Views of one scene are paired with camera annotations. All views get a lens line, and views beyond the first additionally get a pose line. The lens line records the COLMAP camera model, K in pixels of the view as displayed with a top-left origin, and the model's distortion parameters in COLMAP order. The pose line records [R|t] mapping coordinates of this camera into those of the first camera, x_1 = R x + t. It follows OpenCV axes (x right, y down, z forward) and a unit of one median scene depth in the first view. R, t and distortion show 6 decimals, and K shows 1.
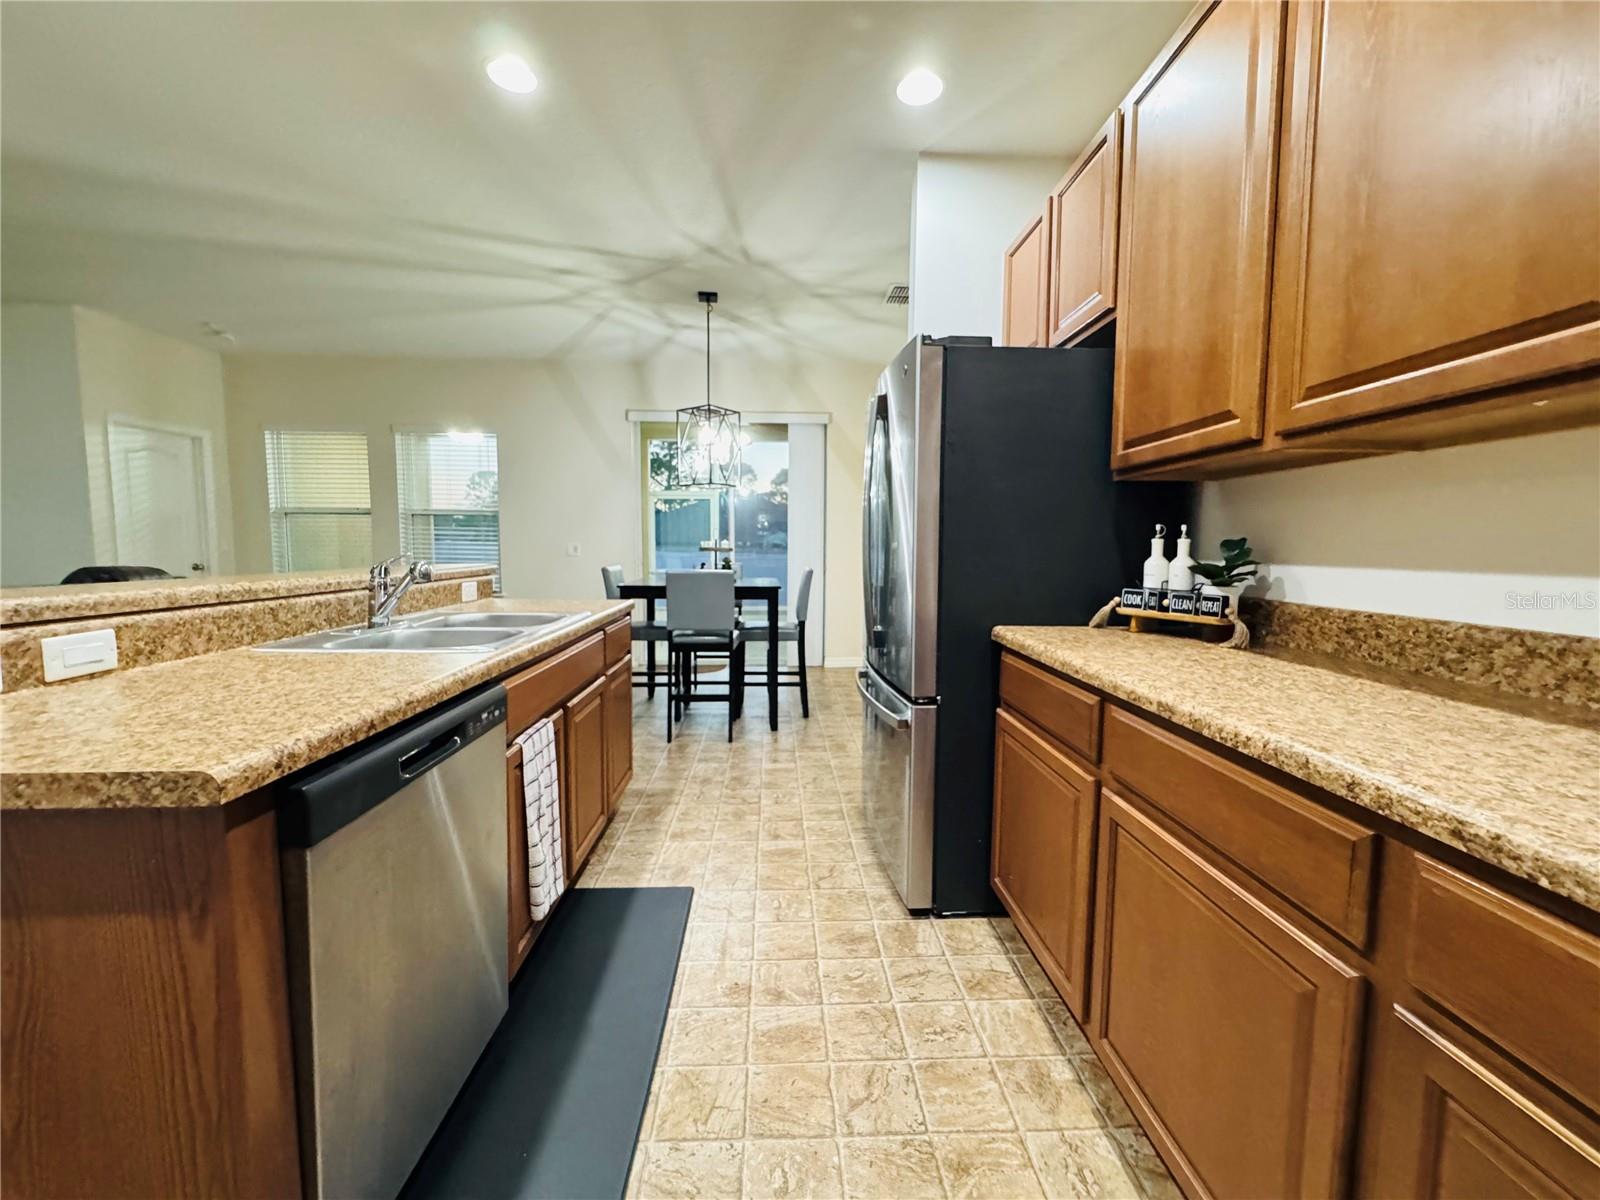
lens RADIAL K [[642.1, 0, 798.5], [0, 642.1, 592.3], [0, 0, 1]] dist [-0.001126, -0.000139]
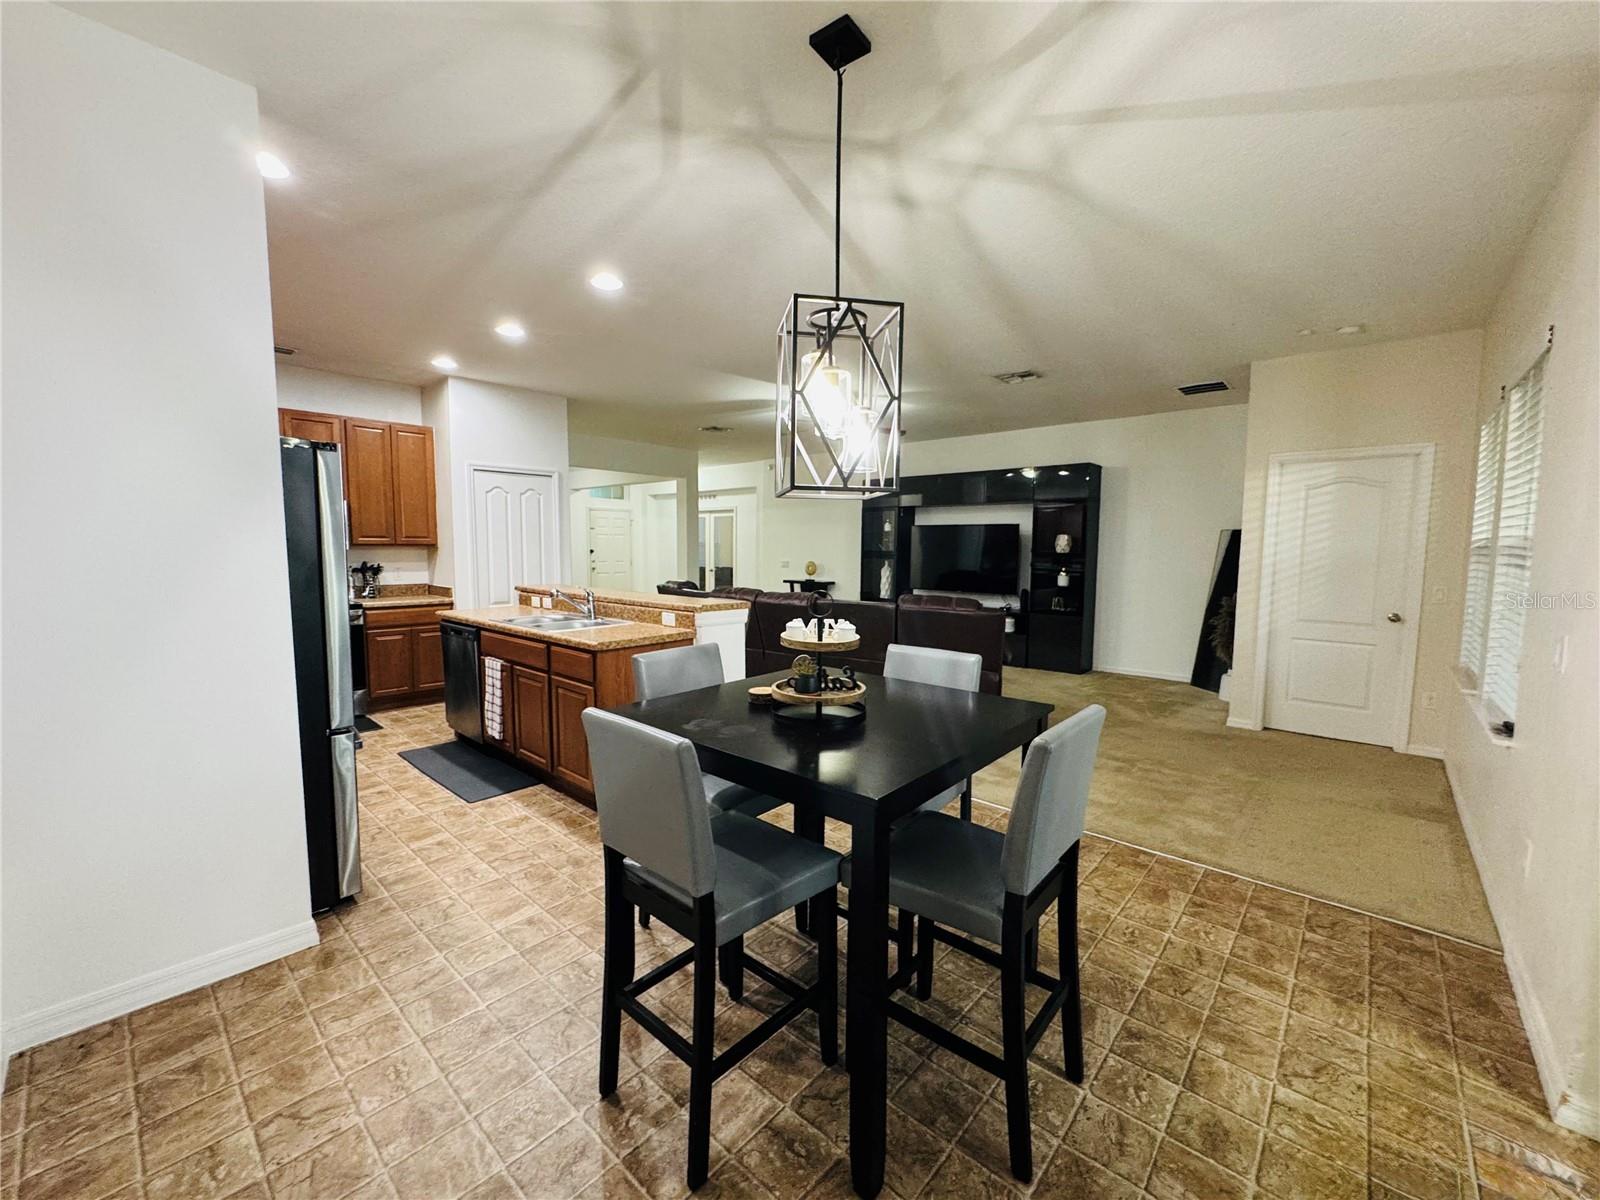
lens RADIAL K [[642.1, 0, 795.3], [0, 642.1, 598.6], [0, 0, 1]] dist [-0.001126, -0.000139]
pose [[-0.698147, 0.047785, -0.714358, 0.186788], [-0.066389, 0.989150, 0.131050, -0.147017], [0.712869, 0.138918, -0.687400, 1.254042]]
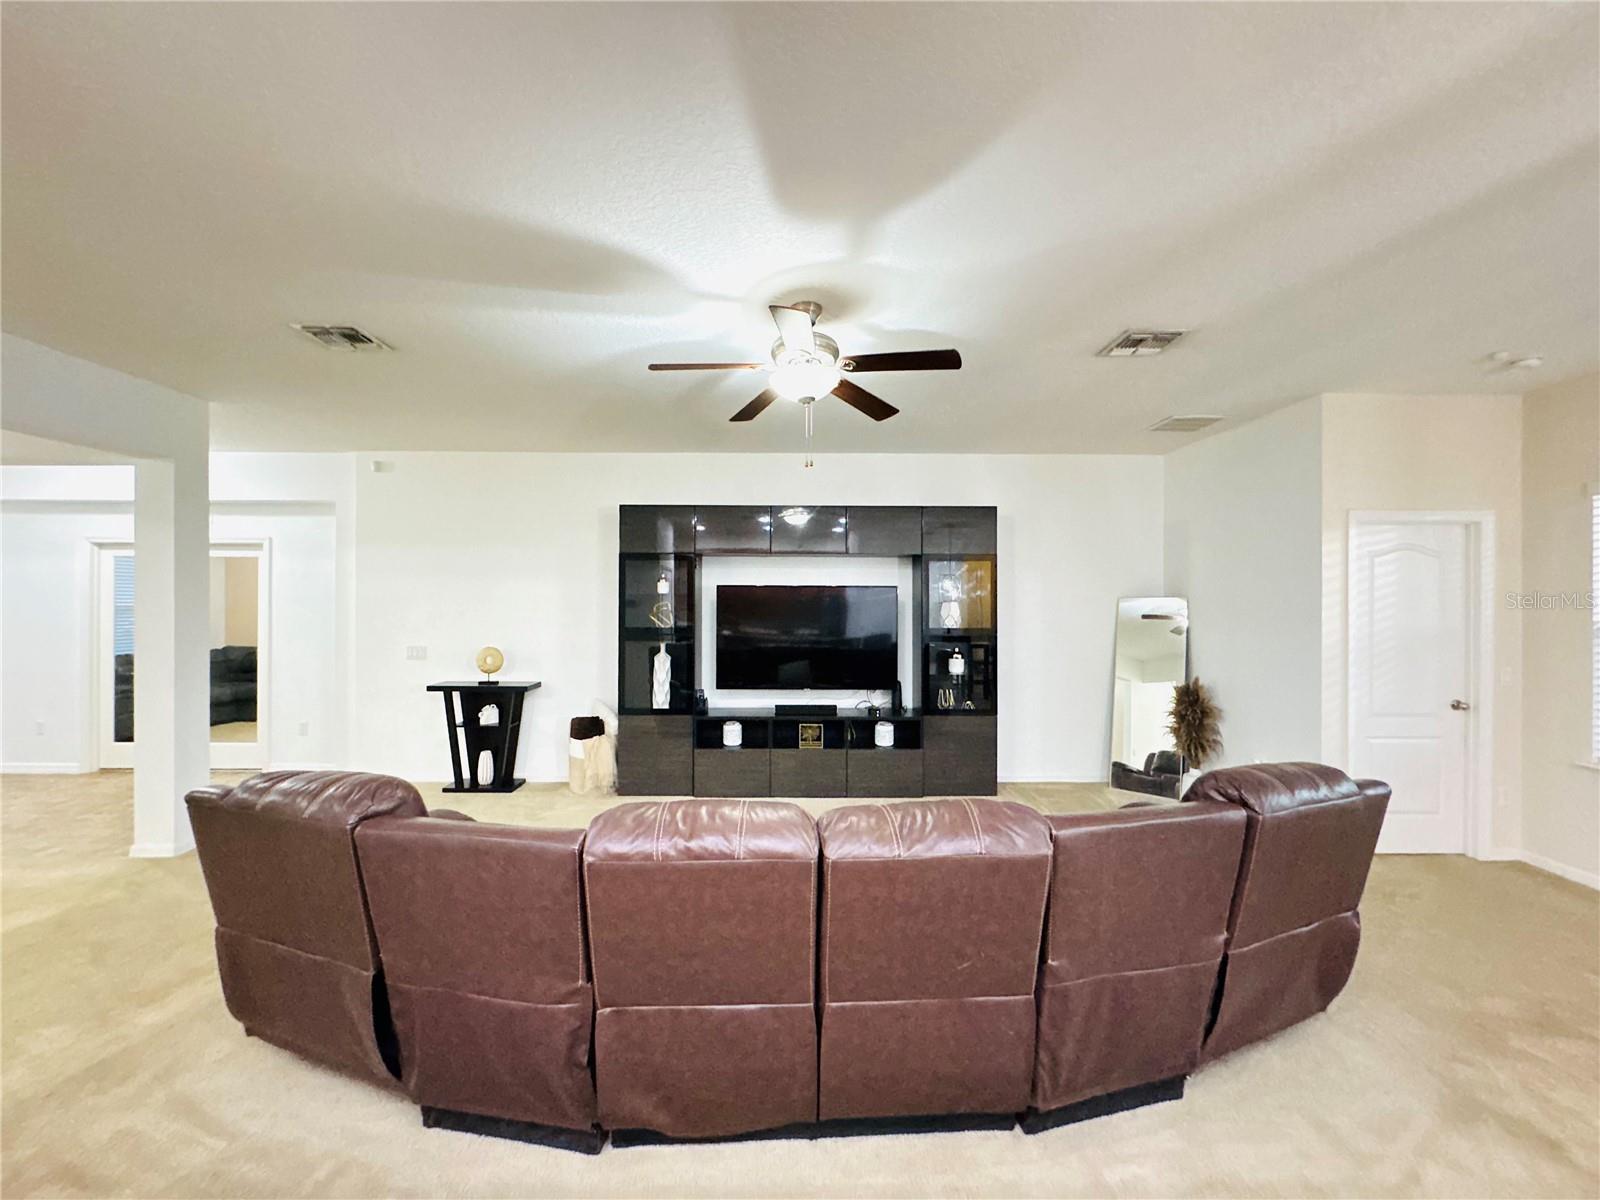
lens RADIAL K [[642.1, 0, 798.1], [0, 642.1, 602.2], [0, 0, 1]] dist [-0.001126, -0.000139]
pose [[-0.032542, -0.004355, -0.999461, -0.260555], [-0.080396, 0.996762, -0.001725, -0.115407], [0.996232, 0.080296, -0.032786, 0.360768]]
